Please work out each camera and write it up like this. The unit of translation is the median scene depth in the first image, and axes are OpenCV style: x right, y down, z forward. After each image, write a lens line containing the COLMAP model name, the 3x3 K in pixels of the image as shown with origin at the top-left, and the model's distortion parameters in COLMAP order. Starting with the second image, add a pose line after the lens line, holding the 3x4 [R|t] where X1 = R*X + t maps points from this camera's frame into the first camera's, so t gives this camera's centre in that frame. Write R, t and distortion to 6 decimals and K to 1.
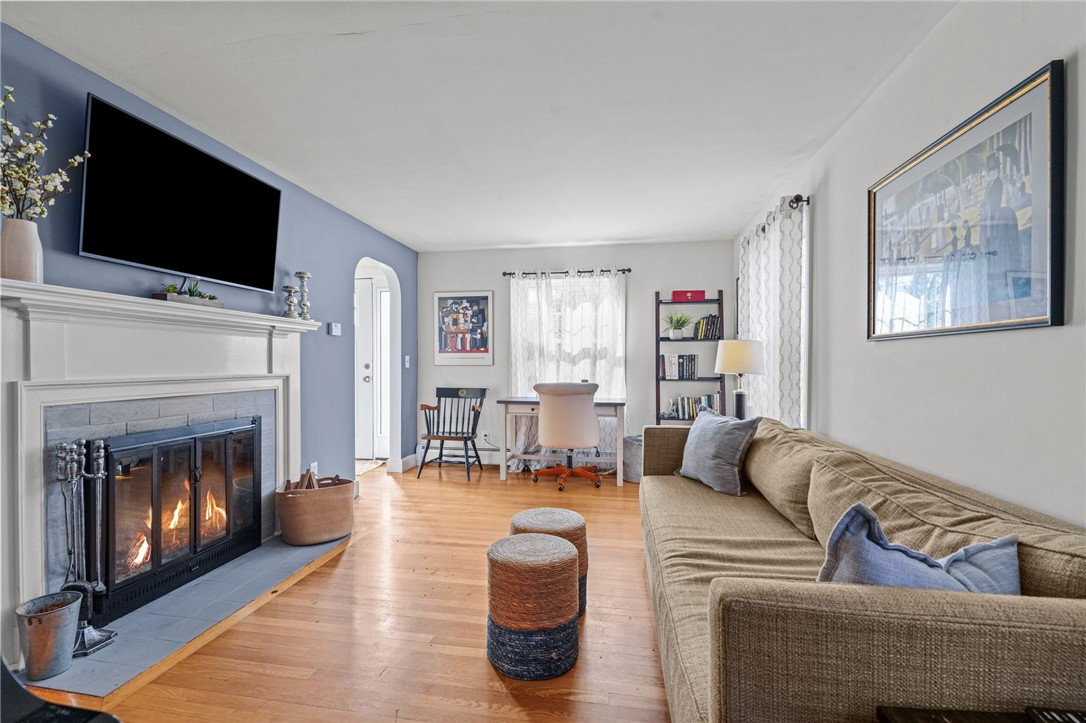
lens RADIAL K [[486.6, 0, 542.1], [0, 486.6, 372.1], [0, 0, 1]] dist [0.011439, -0.007548]
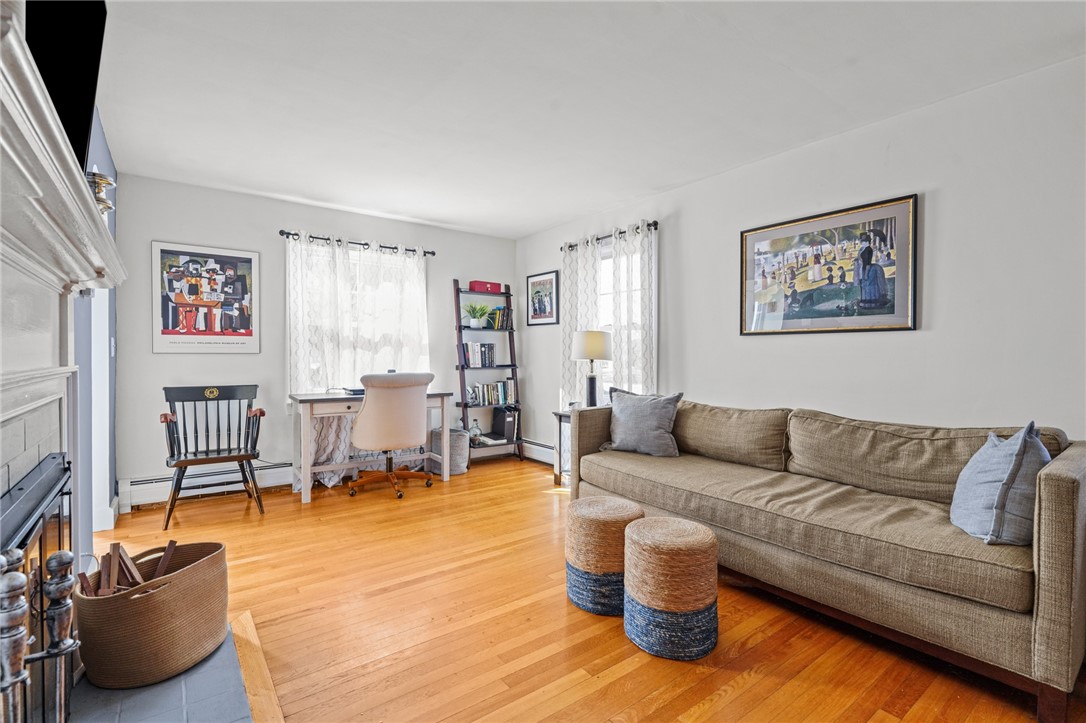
lens RADIAL K [[486.6, 0, 546.4], [0, 486.6, 360.0], [0, 0, 1]] dist [0.011439, -0.007548]
pose [[0.690114, -0.007127, 0.723665, -0.368242], [0.011888, 0.999928, -0.001489, 0.002609], [-0.723603, 0.009631, 0.690150, 0.192244]]
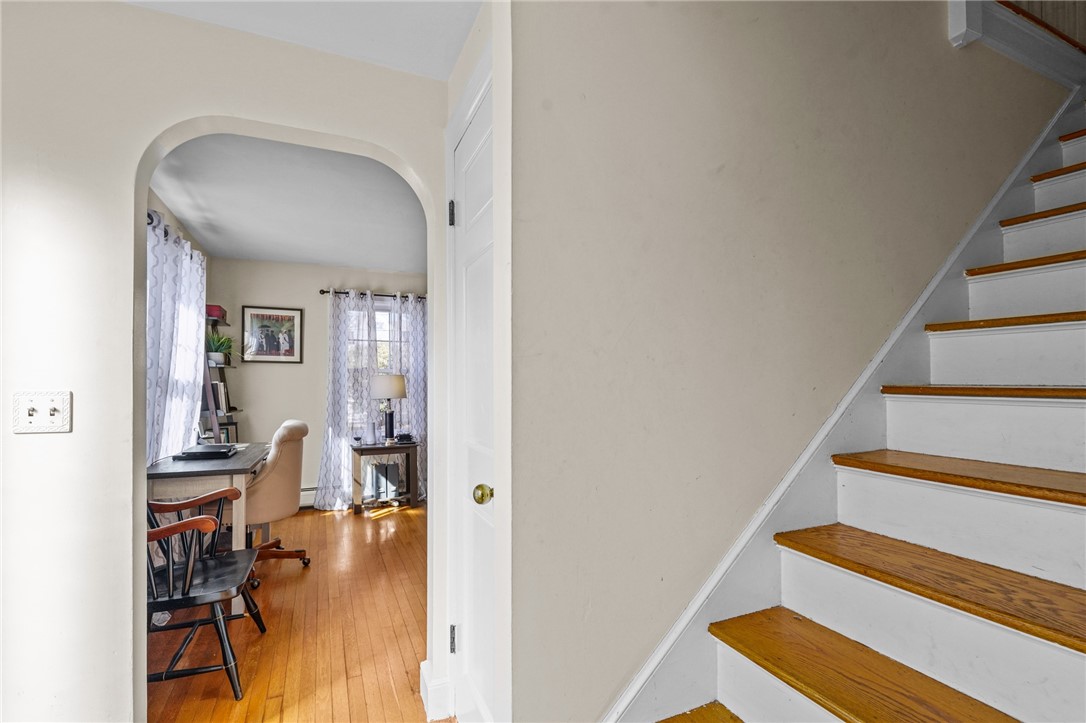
lens RADIAL K [[486.6, 0, 540.6], [0, 486.6, 364.4], [0, 0, 1]] dist [0.011439, -0.007548]
pose [[-0.576411, 0.003747, 0.817151, -0.691182], [0.017474, 0.999817, 0.007742, -0.069651], [-0.816973, 0.018742, -0.576371, 1.029976]]
